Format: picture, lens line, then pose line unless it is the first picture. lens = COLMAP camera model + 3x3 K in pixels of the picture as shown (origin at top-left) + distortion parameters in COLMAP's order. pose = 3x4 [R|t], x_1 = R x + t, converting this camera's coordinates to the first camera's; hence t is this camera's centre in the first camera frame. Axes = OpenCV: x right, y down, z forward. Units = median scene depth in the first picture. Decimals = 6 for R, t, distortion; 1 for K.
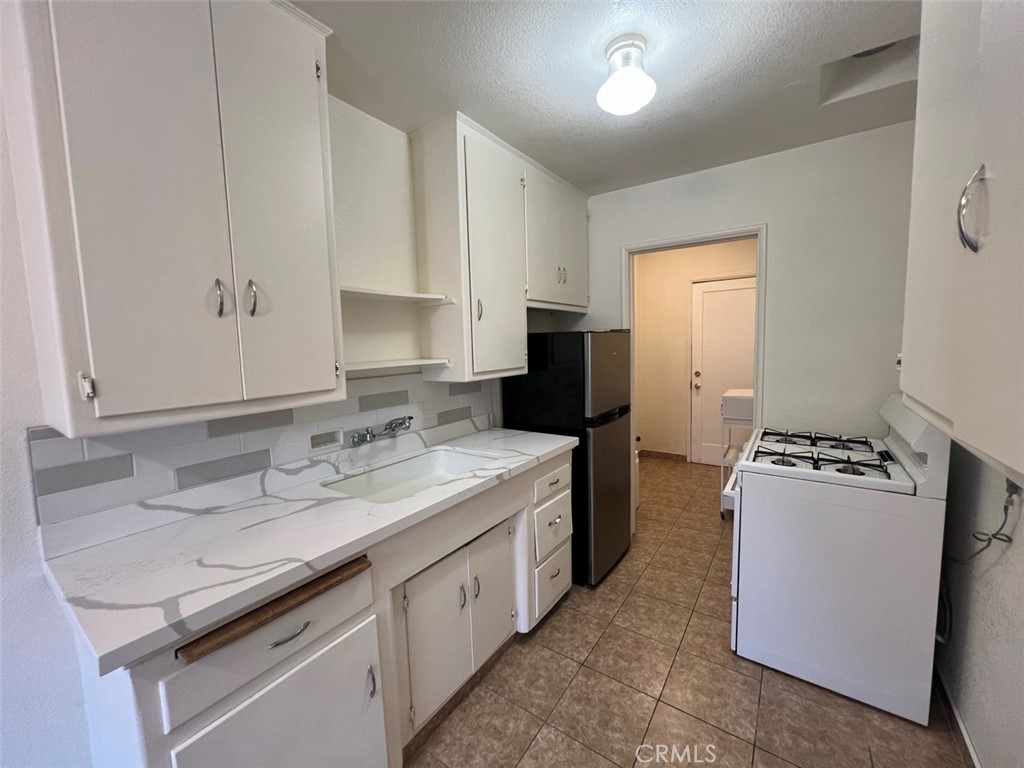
lens RADIAL K [[408.8, 0, 512.0], [0, 408.8, 384.0], [0, 0, 1]] dist [0.000421, 0.000182]
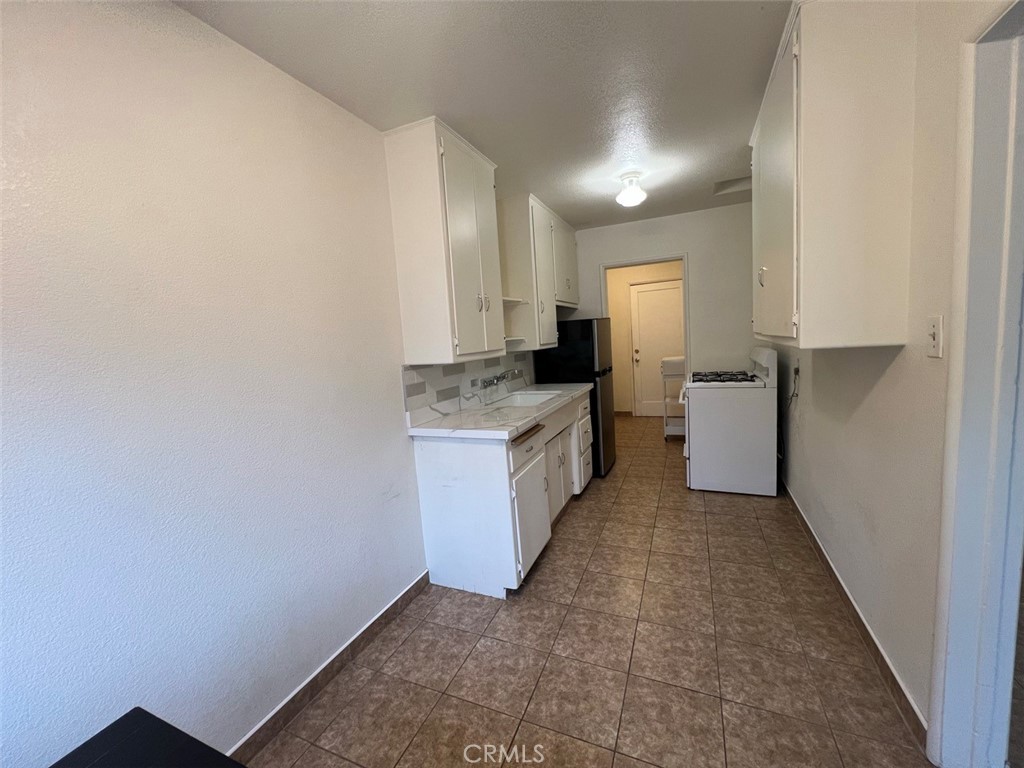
lens RADIAL K [[408.8, 0, 512.0], [0, 408.8, 384.0], [0, 0, 1]] dist [0.000421, 0.000182]
pose [[0.979168, -0.061689, 0.193456, -0.547142], [0.061329, 0.998087, 0.007857, 0.116582], [-0.193571, 0.004171, 0.981077, -0.636833]]
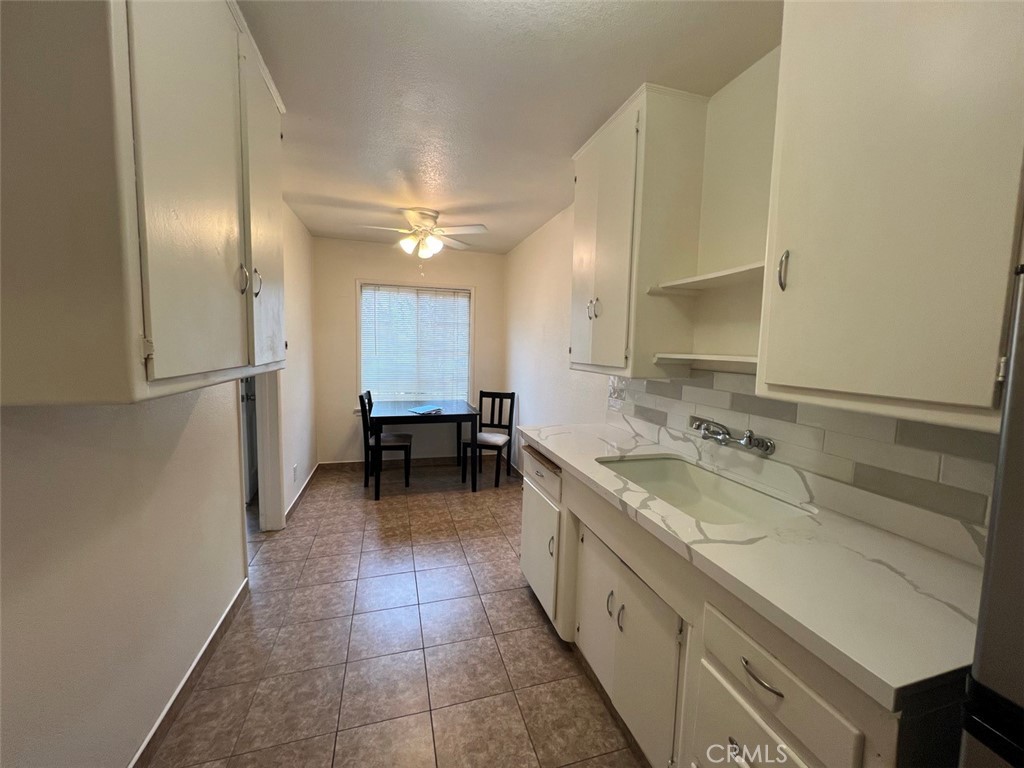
lens RADIAL K [[408.8, 0, 512.0], [0, 408.8, 384.0], [0, 0, 1]] dist [0.000421, 0.000182]
pose [[-0.624343, 0.087090, -0.776280, 0.577932], [-0.084113, 0.980493, 0.177650, -0.099472], [0.776608, 0.176209, -0.604839, 1.067079]]
